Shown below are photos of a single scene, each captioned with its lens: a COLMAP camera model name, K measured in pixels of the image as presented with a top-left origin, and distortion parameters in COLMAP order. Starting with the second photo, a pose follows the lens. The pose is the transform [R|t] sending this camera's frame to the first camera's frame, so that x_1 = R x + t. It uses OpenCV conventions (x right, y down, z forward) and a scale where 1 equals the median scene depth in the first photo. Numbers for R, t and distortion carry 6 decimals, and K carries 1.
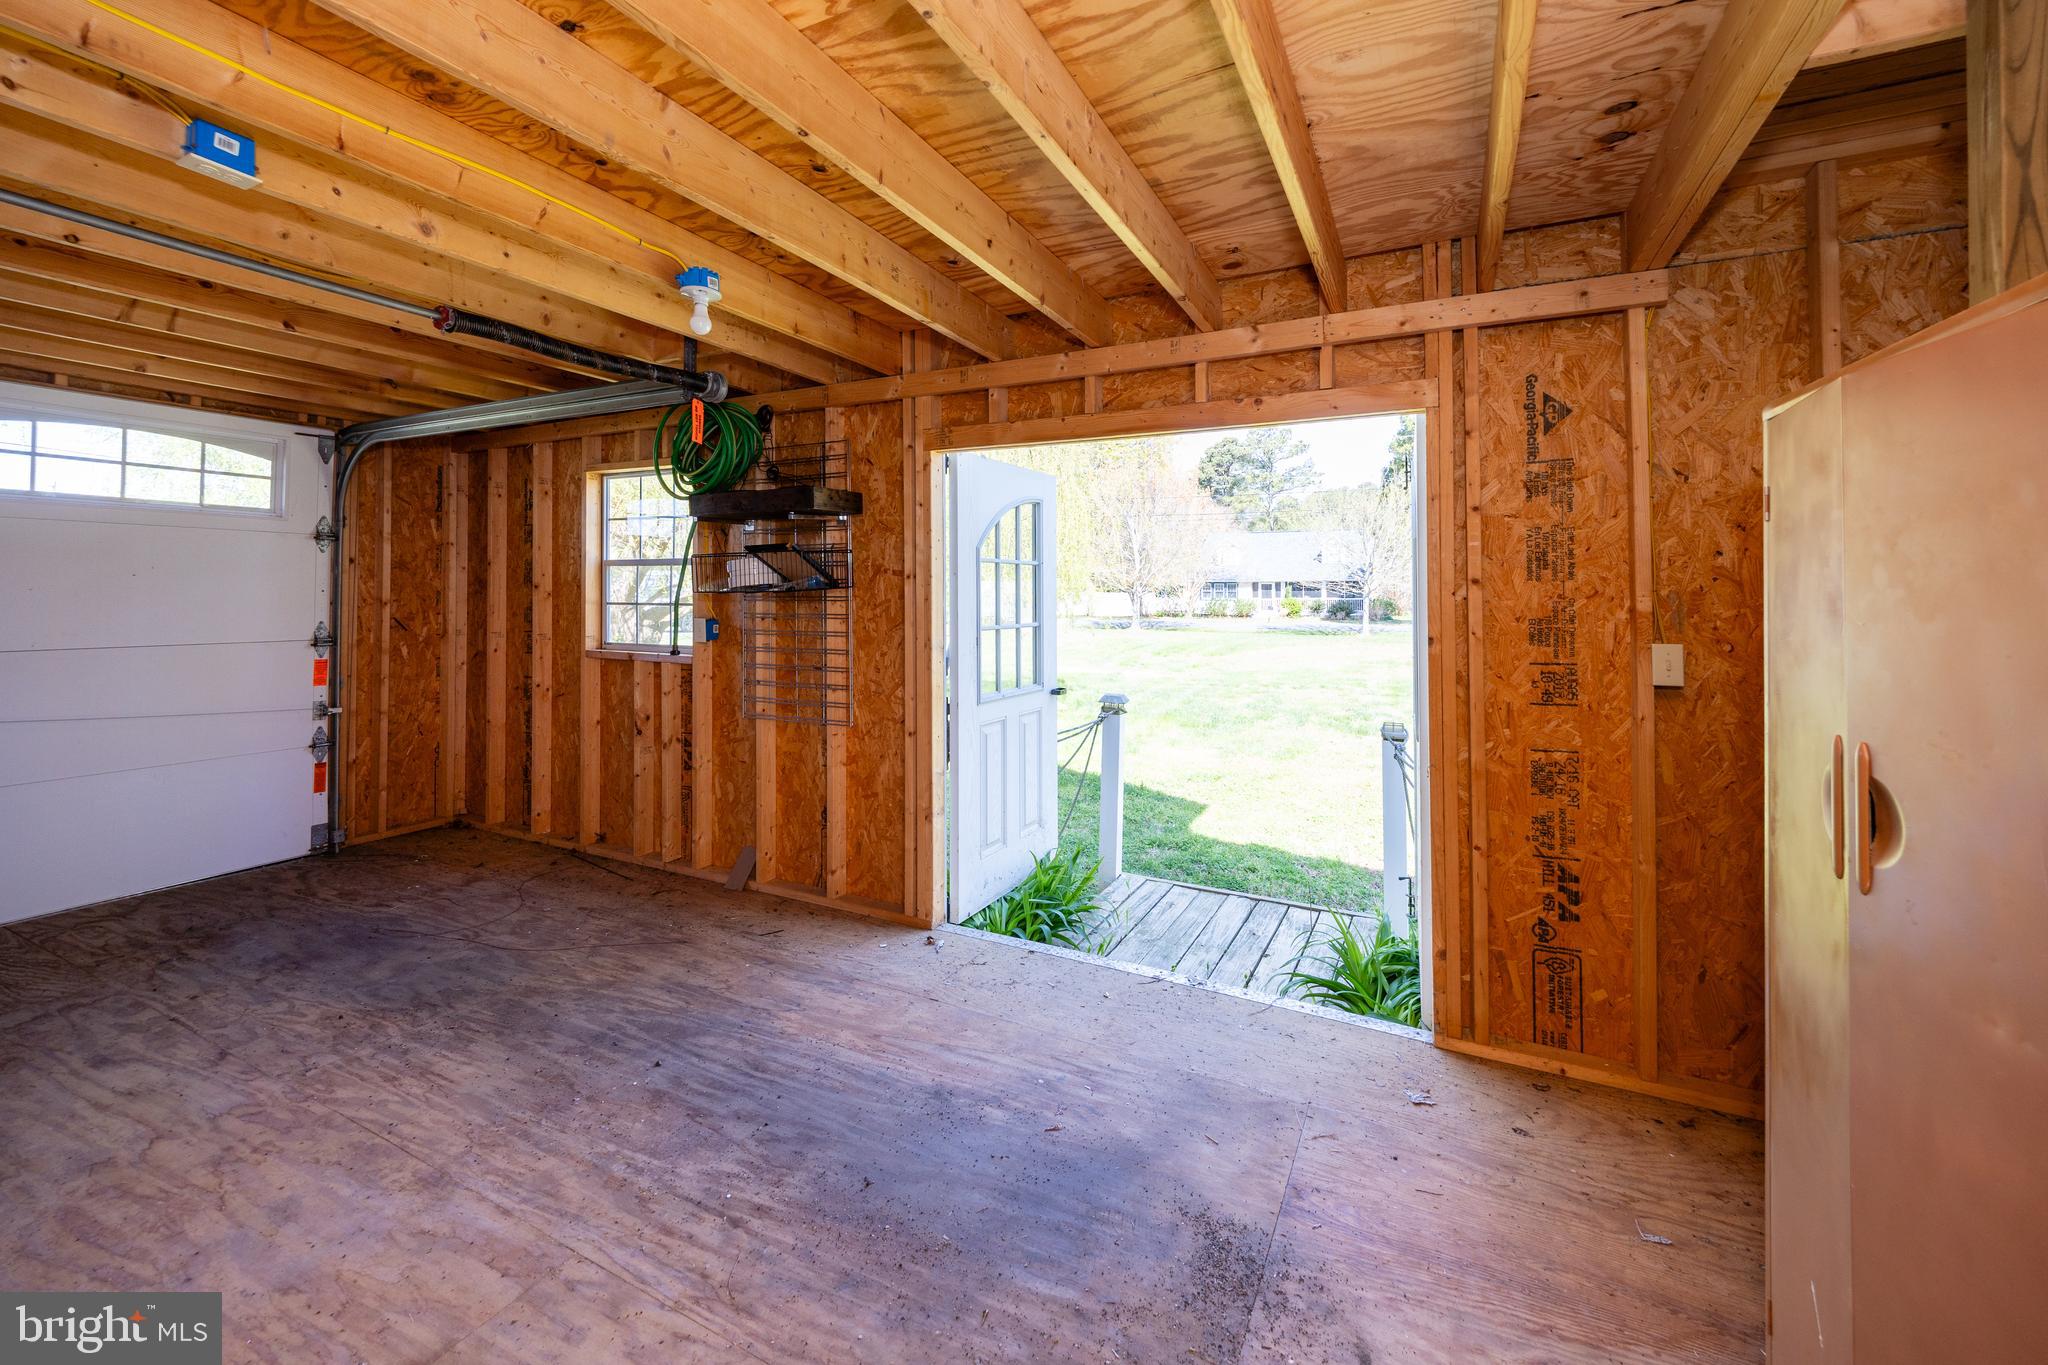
lens RADIAL K [[846.7, 0, 1029.9], [0, 846.7, 591.6], [0, 0, 1]] dist [0.008390, -0.007664]
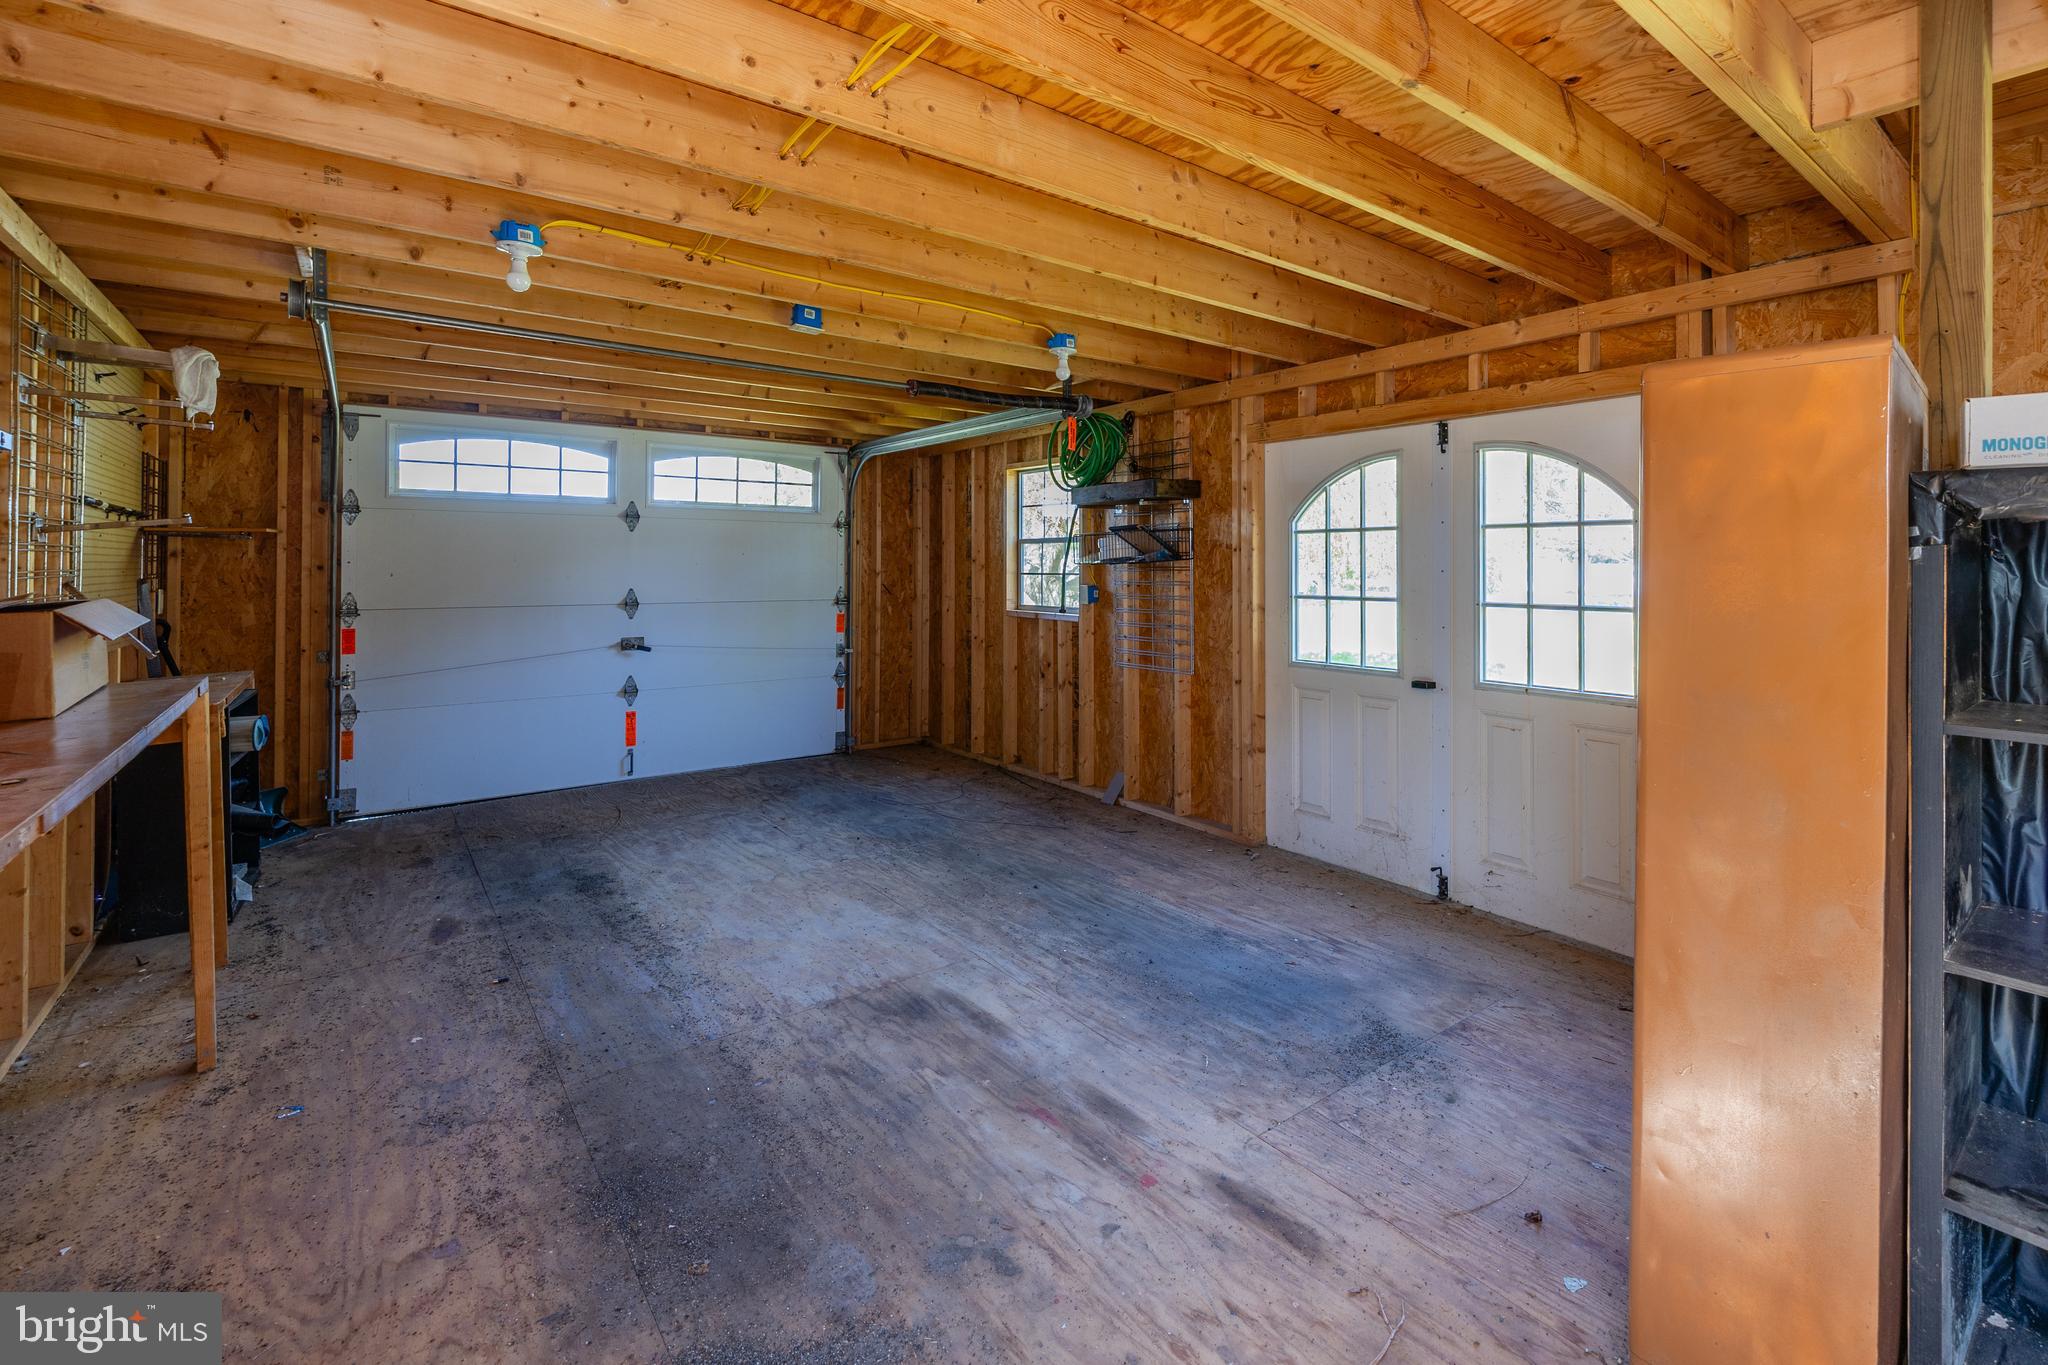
lens RADIAL K [[893.8, 0, 1026.2], [0, 893.8, 566.6], [0, 0, 1]] dist [0.000369, -0.000041]
pose [[0.886551, -0.003416, -0.462618, 0.162916], [0.004456, 0.999989, 0.001155, 0.003141], [0.462609, -0.003085, 0.886557, -0.229633]]
